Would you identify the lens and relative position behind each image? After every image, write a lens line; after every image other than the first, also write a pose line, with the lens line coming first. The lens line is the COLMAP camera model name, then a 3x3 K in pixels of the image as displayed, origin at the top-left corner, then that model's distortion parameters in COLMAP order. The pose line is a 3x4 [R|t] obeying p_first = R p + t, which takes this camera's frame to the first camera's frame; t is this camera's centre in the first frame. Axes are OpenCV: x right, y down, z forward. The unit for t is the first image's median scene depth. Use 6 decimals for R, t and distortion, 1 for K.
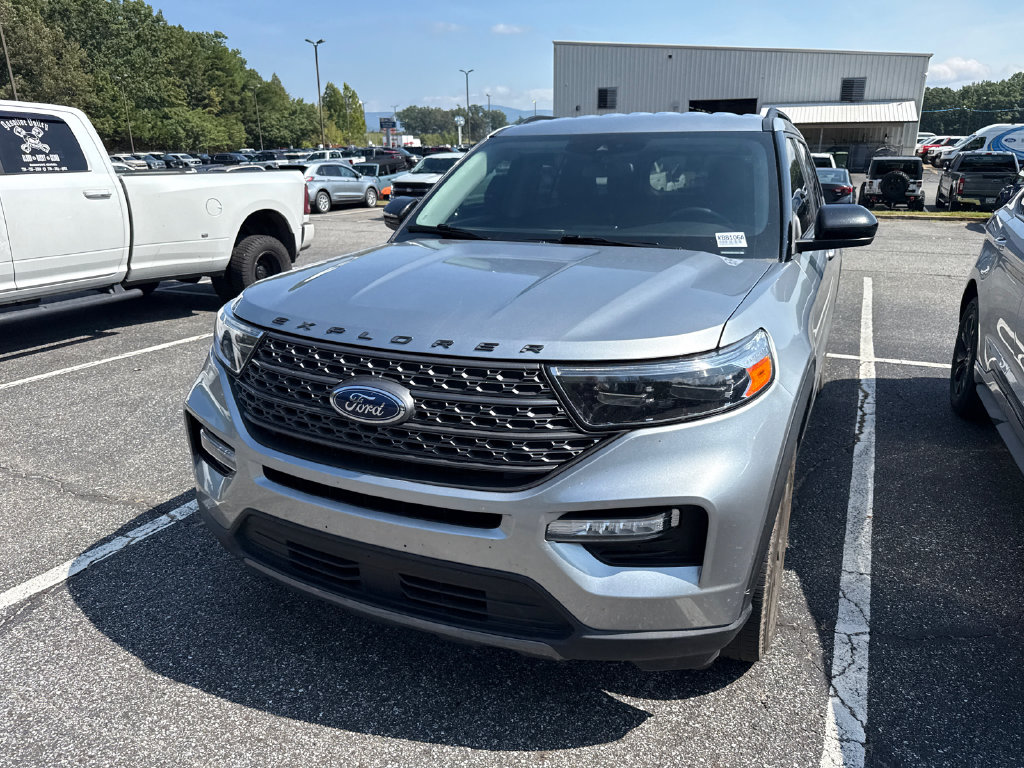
lens RADIAL K [[729.2, 0, 506.4], [0, 729.2, 385.5], [0, 0, 1]] dist [0.008612, -0.017541]
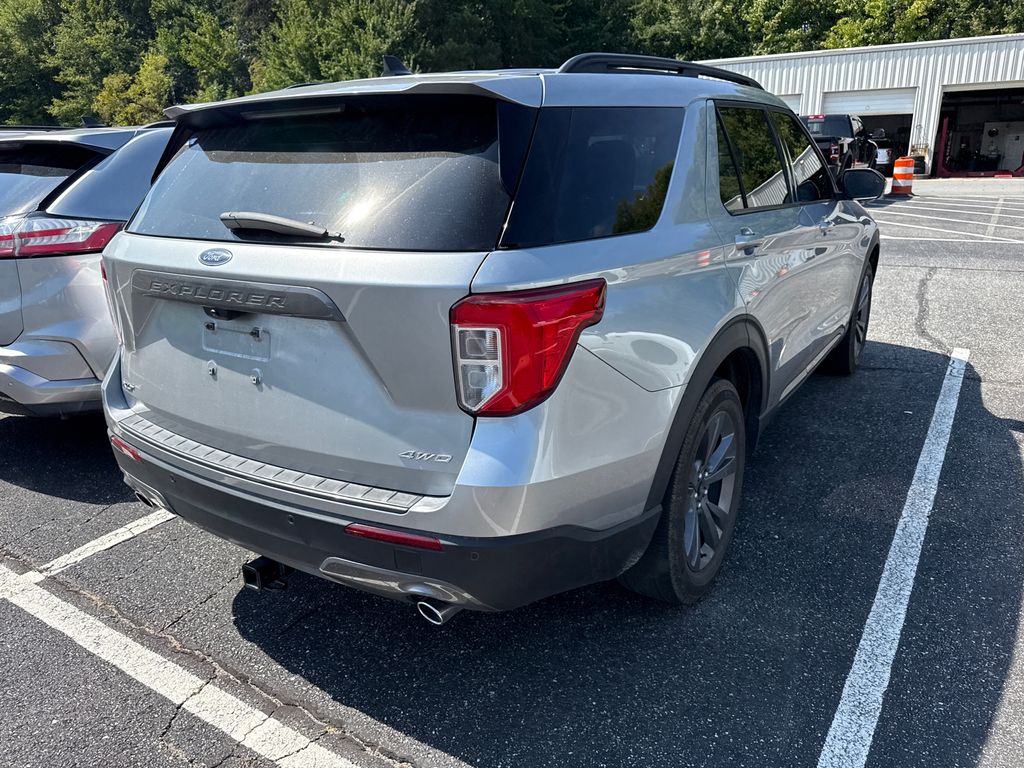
lens RADIAL K [[729.2, 0, 515.8], [0, 729.2, 387.8], [0, 0, 1]] dist [0.008612, -0.017541]
pose [[-0.991044, -0.015365, 0.132651, 0.269460], [0.062853, 0.822777, 0.564878, -0.814763], [-0.117821, 0.568156, -0.814443, 2.726972]]
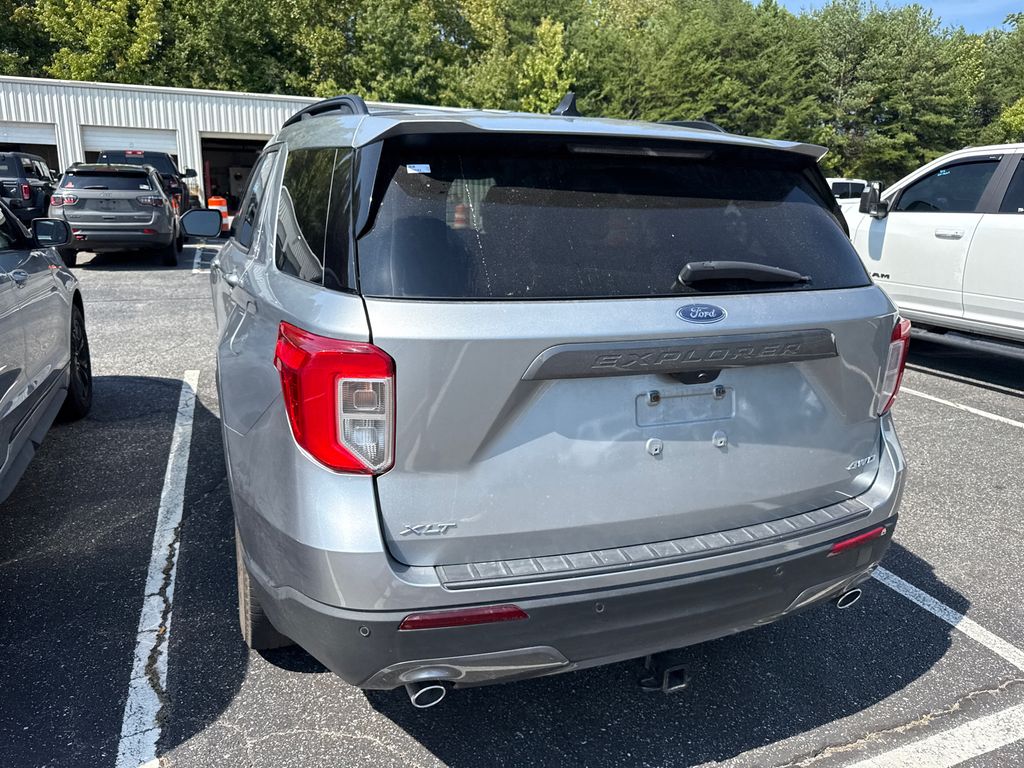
lens RADIAL K [[729.2, 0, 509.6], [0, 729.2, 385.3], [0, 0, 1]] dist [0.008612, -0.017541]
pose [[-0.678893, 0.170496, -0.714168, 1.151046], [-0.238459, 0.868742, 0.434079, -0.722609], [0.694436, 0.464993, -0.549127, 2.394947]]
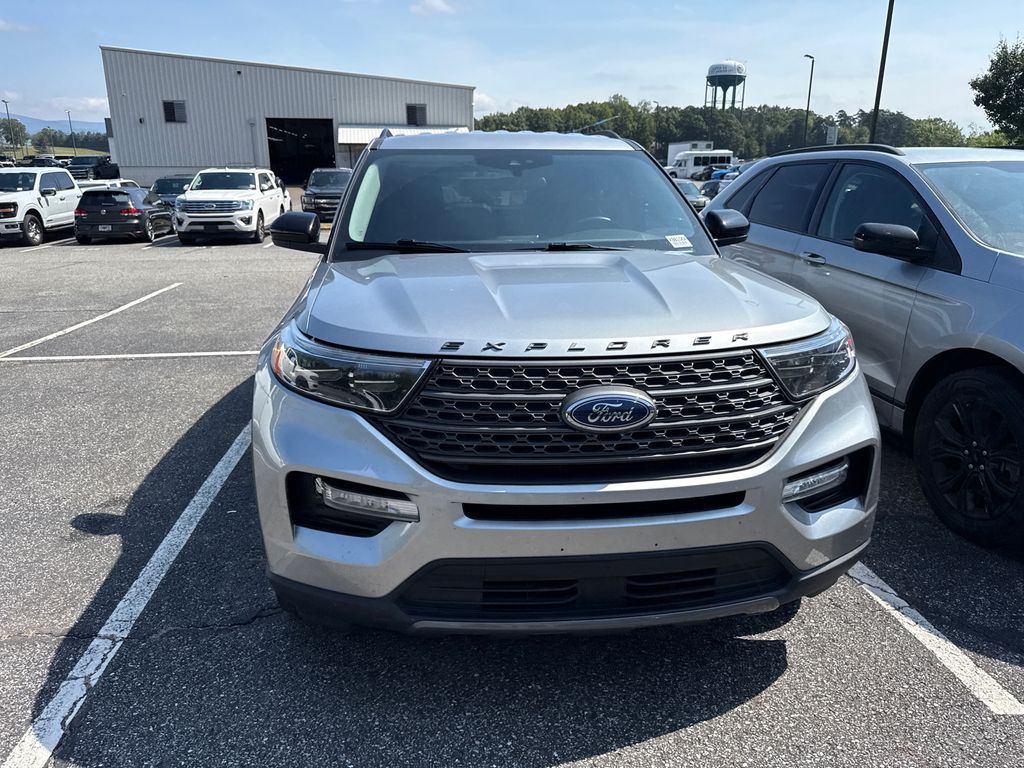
lens RADIAL K [[729.2, 0, 505.1], [0, 729.2, 376.9], [0, 0, 1]] dist [0.008612, -0.017541]
pose [[0.847252, -0.138153, 0.512911, -0.540223], [0.155047, 0.987857, 0.009965, -0.036179], [-0.508060, 0.071082, 0.858384, 0.142951]]
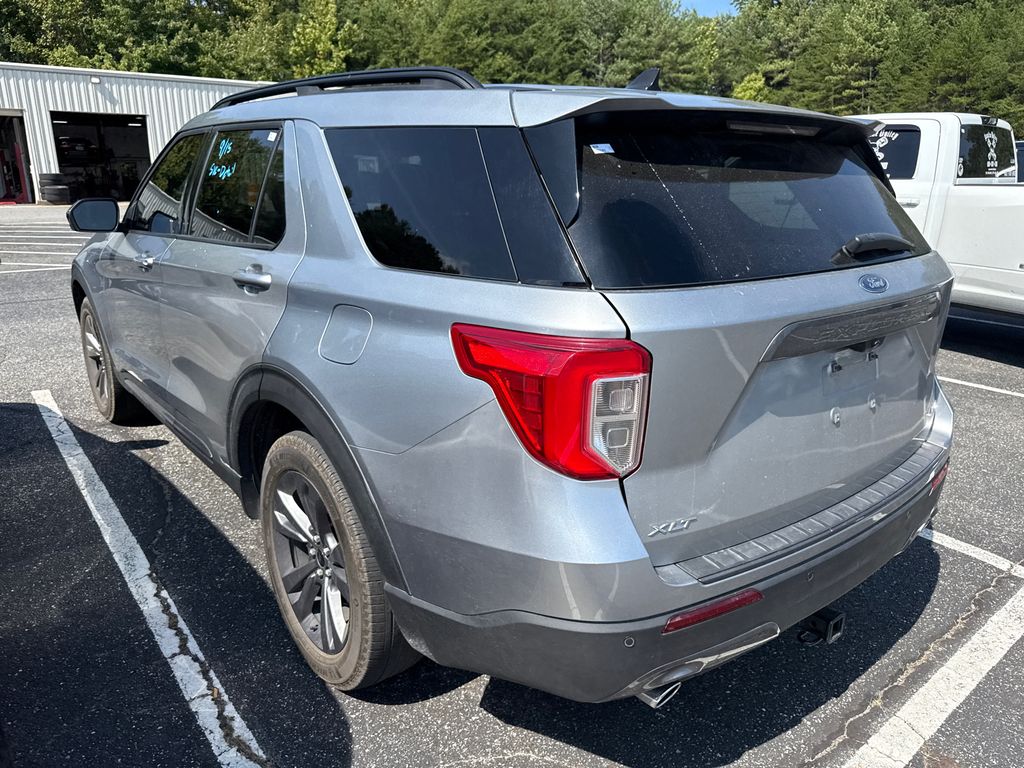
lens RADIAL K [[729.2, 0, 510.0], [0, 729.2, 385.6], [0, 0, 1]] dist [0.008612, -0.017541]
pose [[-0.434853, 0.251749, -0.864595, 1.303429], [-0.267026, 0.880894, 0.390797, -0.640072], [0.860000, 0.400809, -0.315836, 2.124411]]
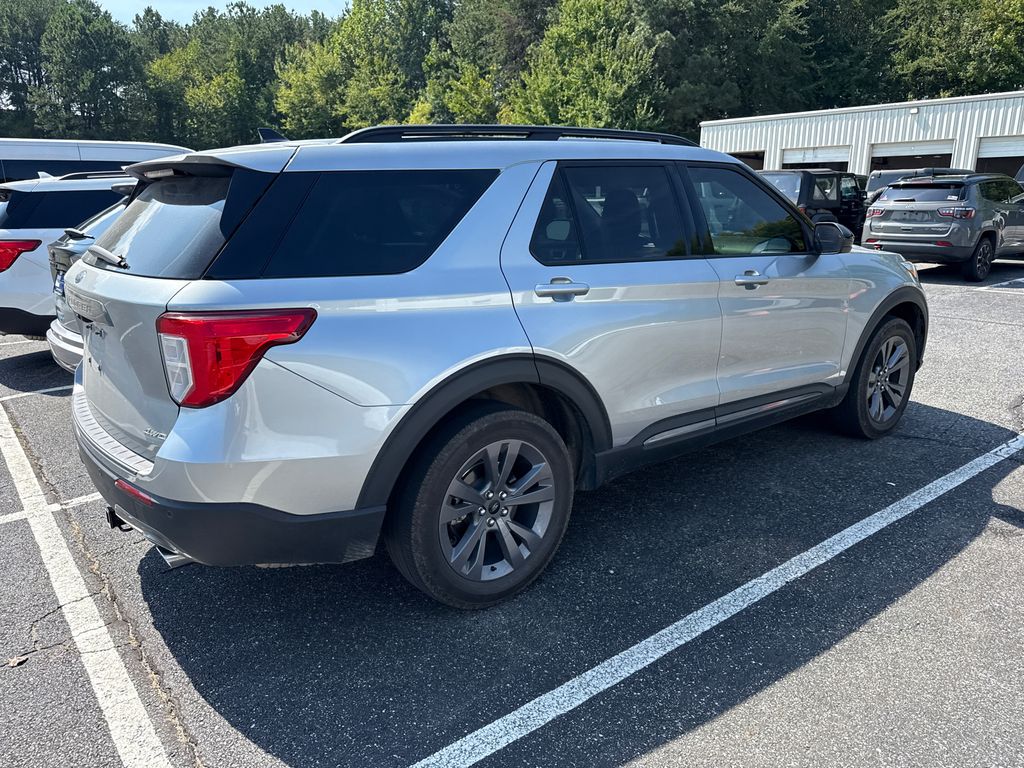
lens RADIAL K [[729.2, 0, 518.6], [0, 729.2, 389.7], [0, 0, 1]] dist [0.008612, -0.017541]
pose [[-0.899135, -0.101398, 0.425764, -0.268678], [0.138053, 0.857427, 0.495743, -0.813092], [-0.415329, 0.504517, -0.756944, 2.691579]]
